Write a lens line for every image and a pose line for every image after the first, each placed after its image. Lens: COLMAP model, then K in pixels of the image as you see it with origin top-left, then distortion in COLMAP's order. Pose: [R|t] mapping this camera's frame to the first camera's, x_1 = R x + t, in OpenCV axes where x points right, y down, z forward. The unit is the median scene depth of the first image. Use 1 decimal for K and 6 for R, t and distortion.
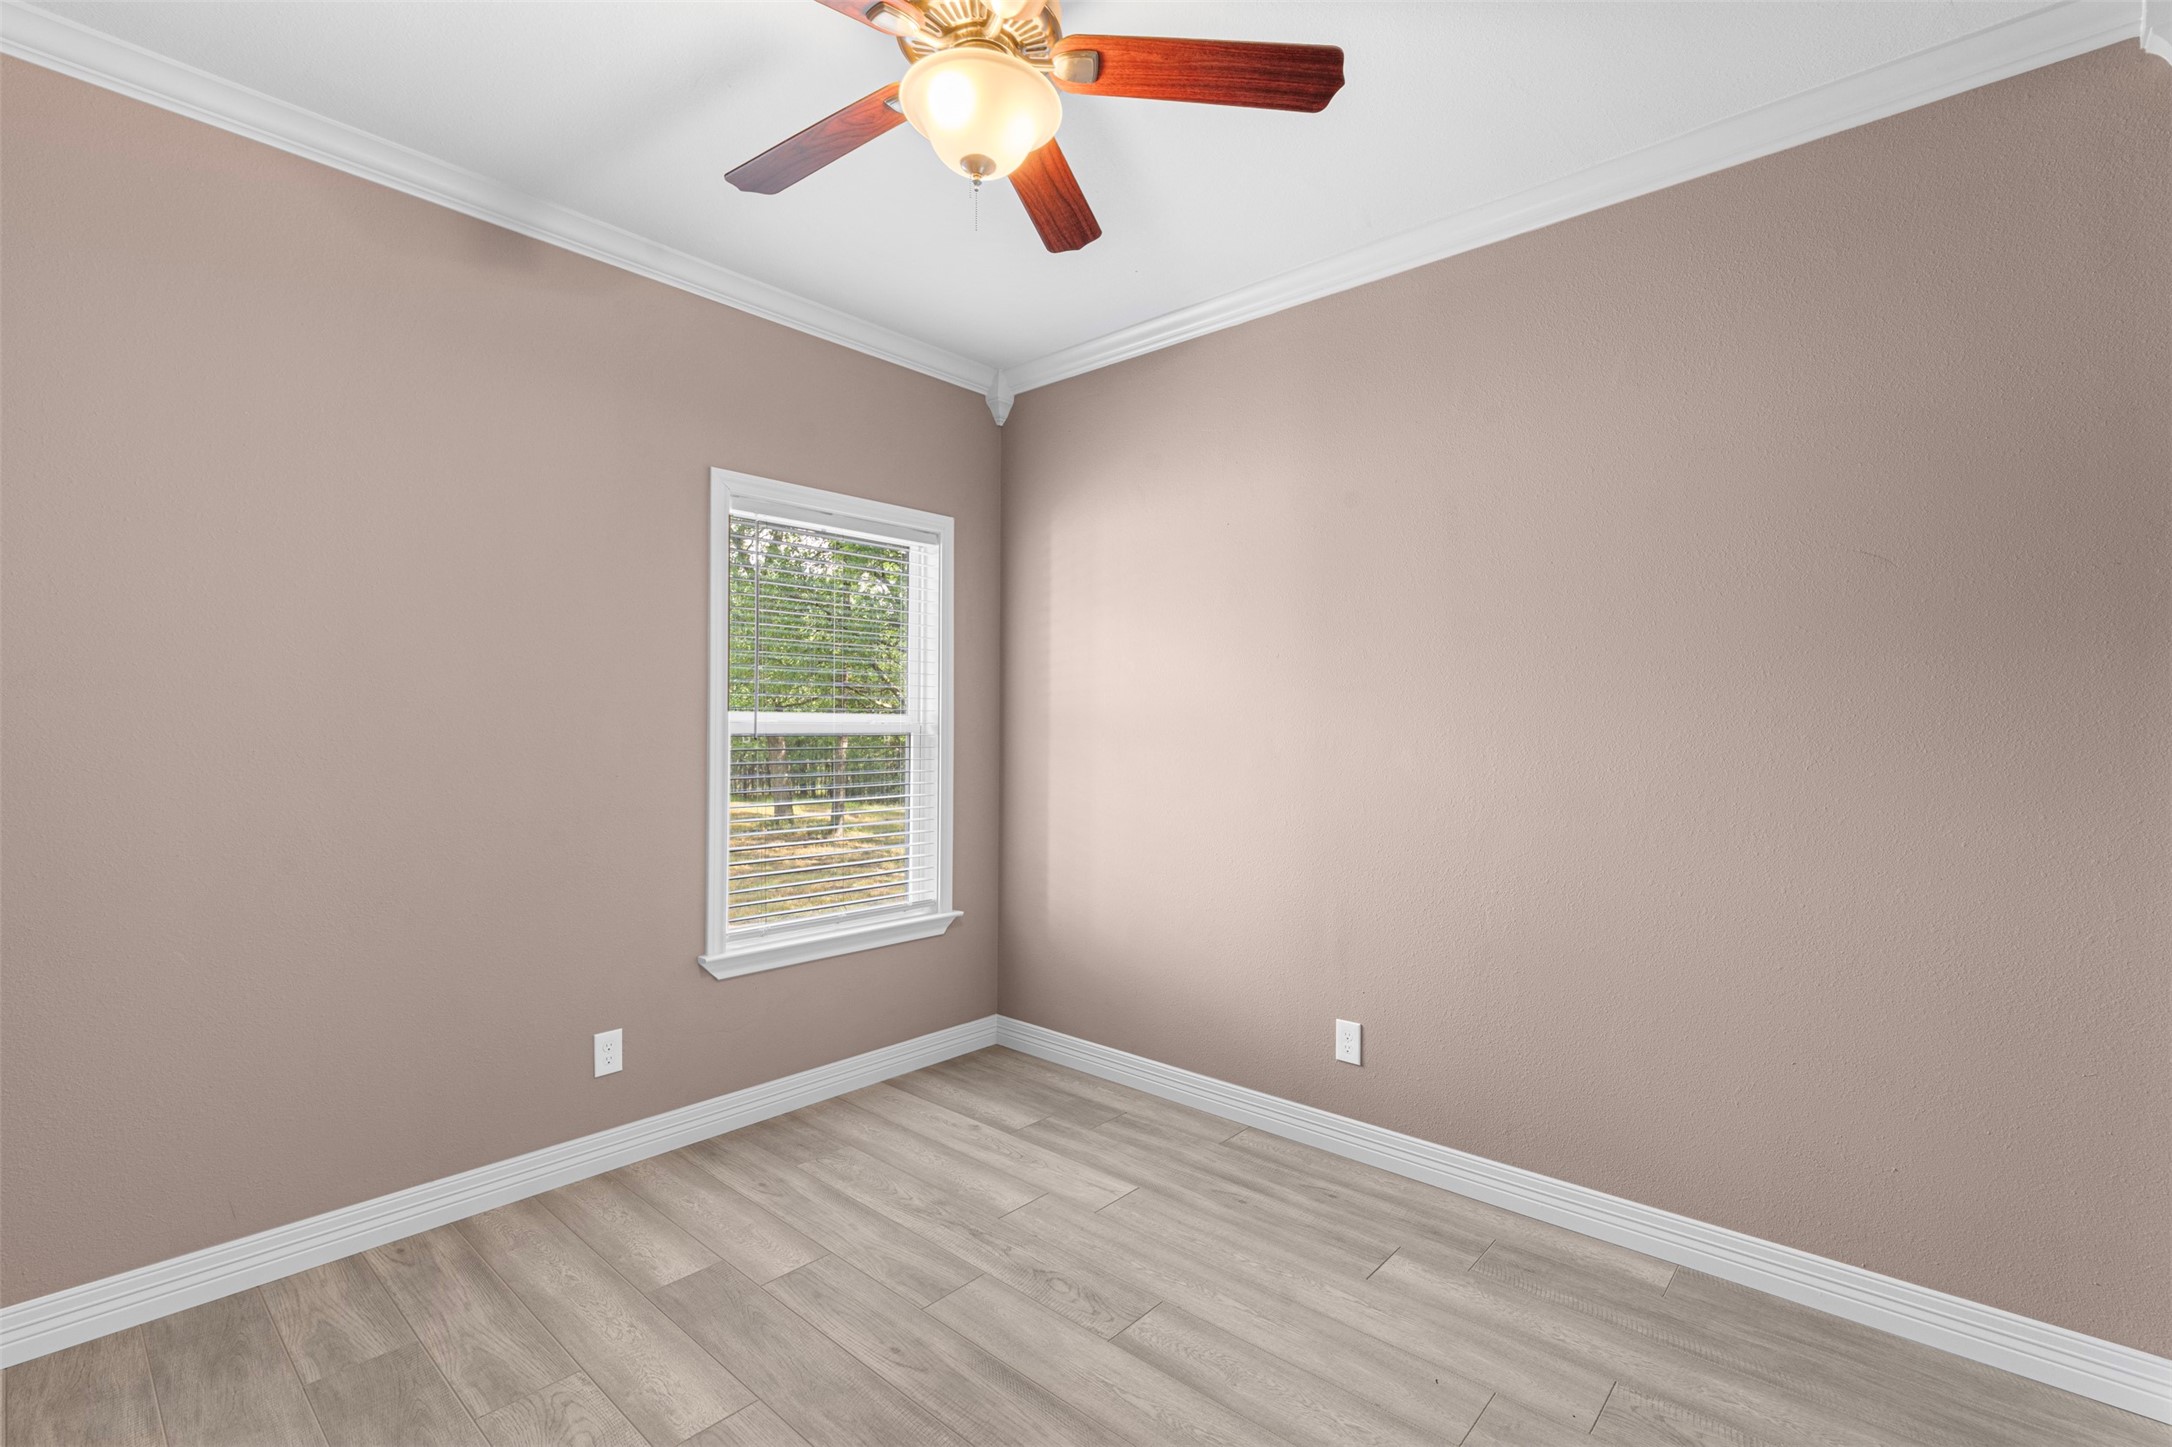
lens RADIAL K [[973.0, 0, 1080.4], [0, 973.0, 728.8], [0, 0, 1]] dist [-0.002640, 0.000236]
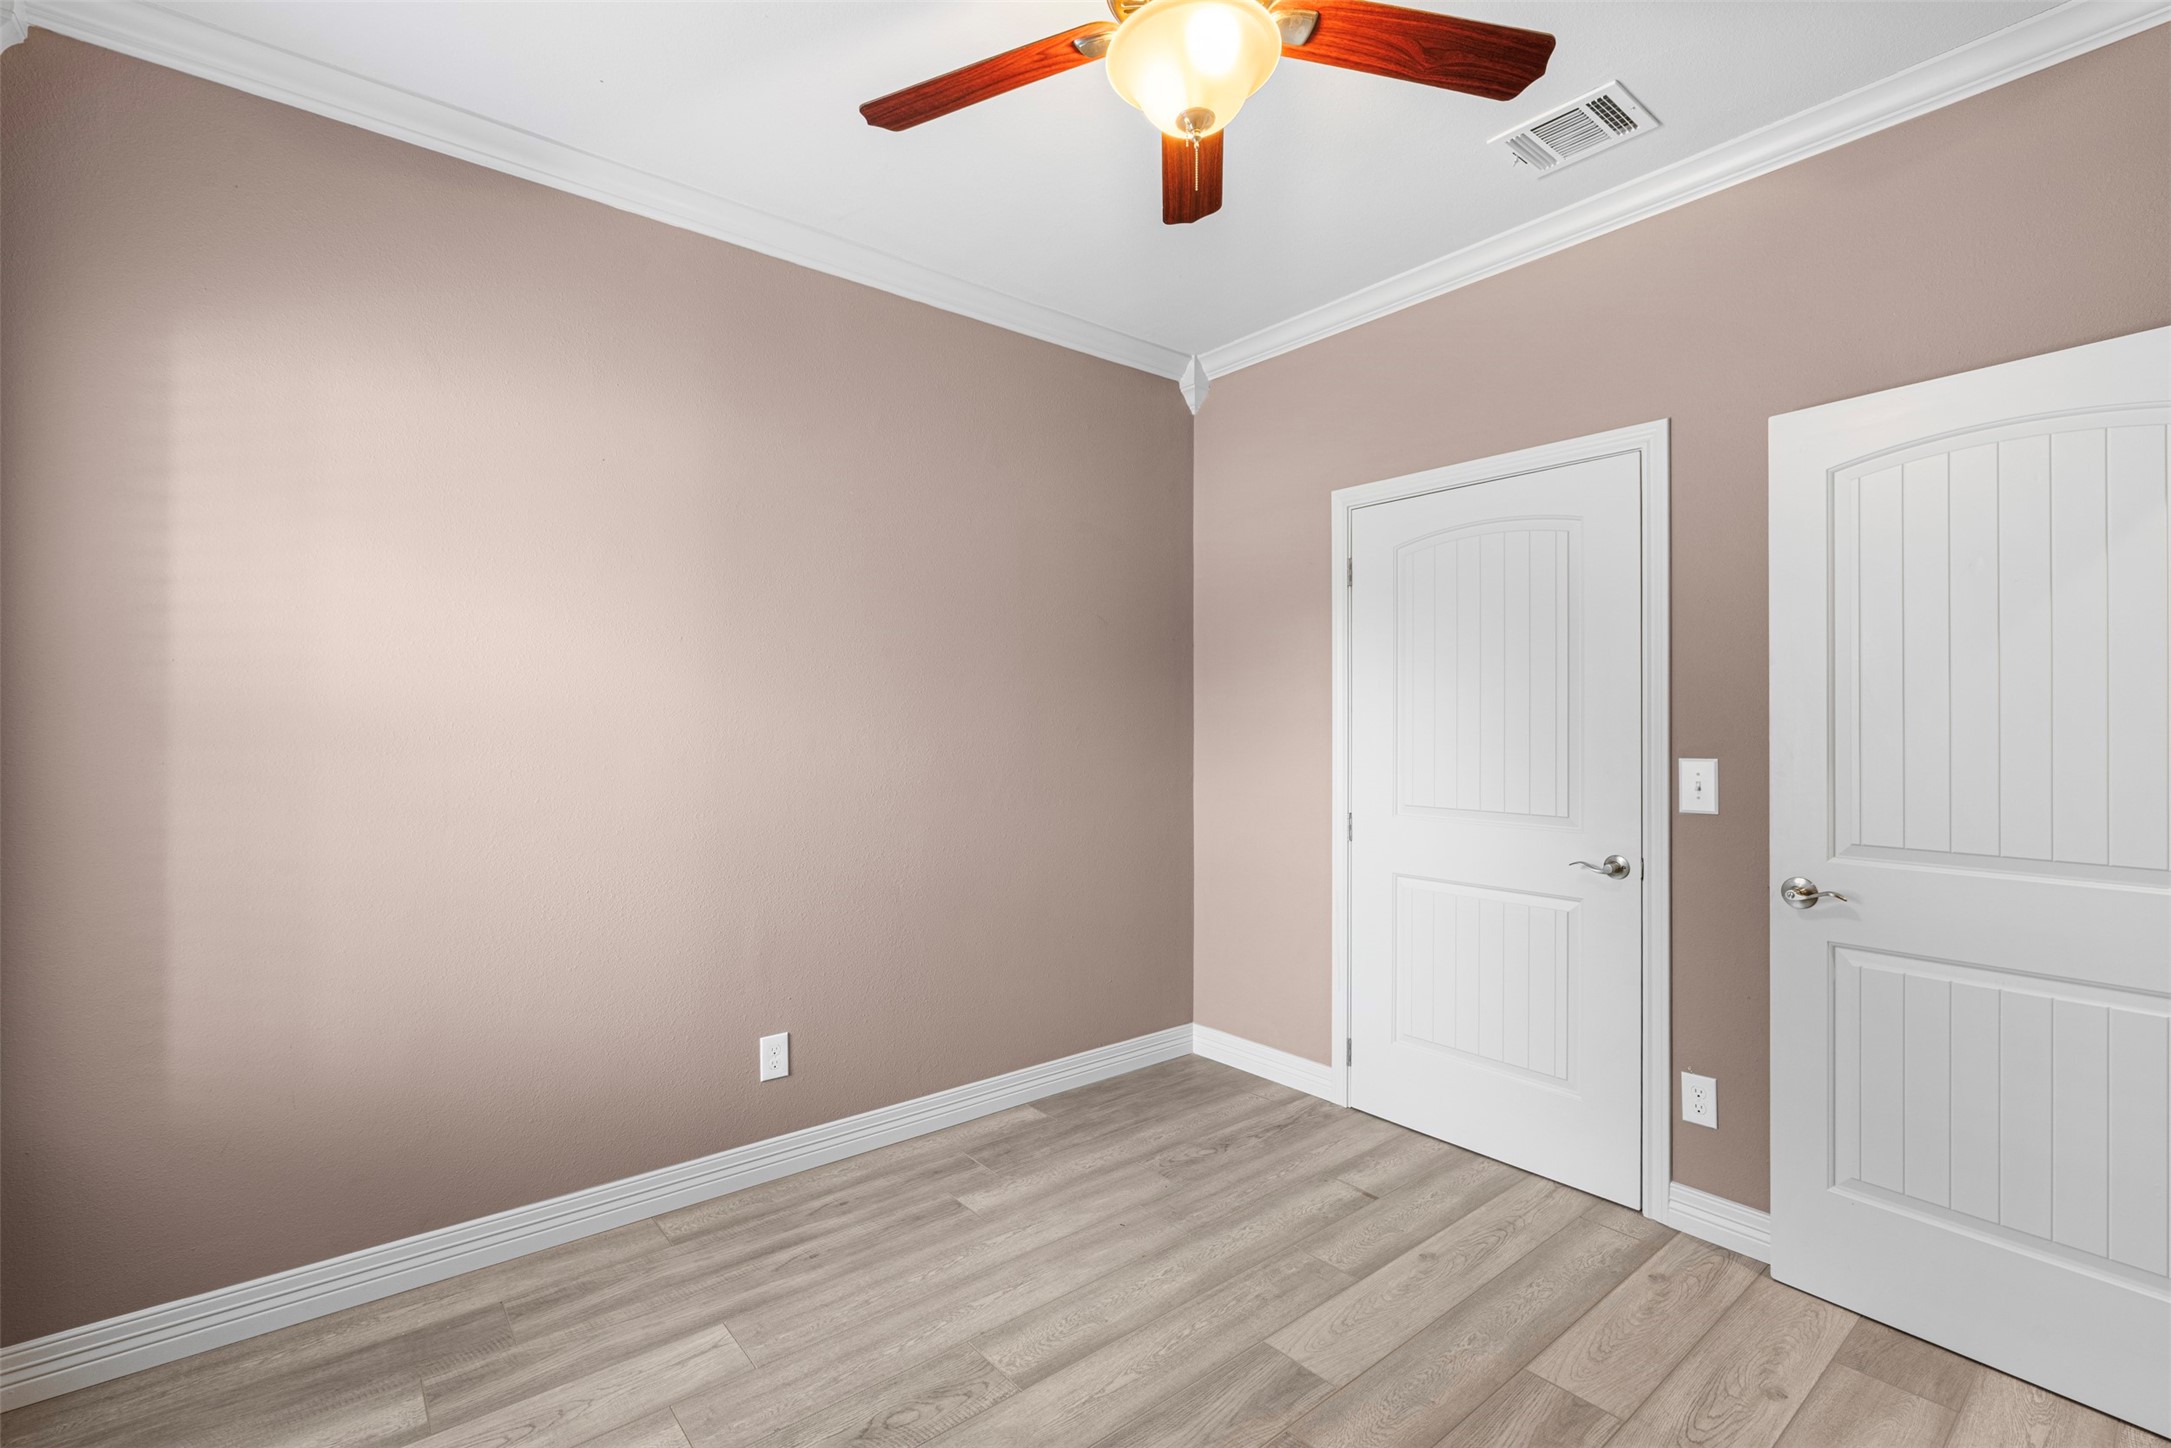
lens RADIAL K [[972.5, 0, 1083.0], [0, 972.5, 721.4], [0, 0, 1]] dist [-0.002640, 0.000236]
pose [[0.148938, -0.003835, 0.988839, -0.698155], [-0.000355, 0.999992, 0.003932, -0.008672], [-0.988847, -0.000937, 0.148935, 0.642415]]
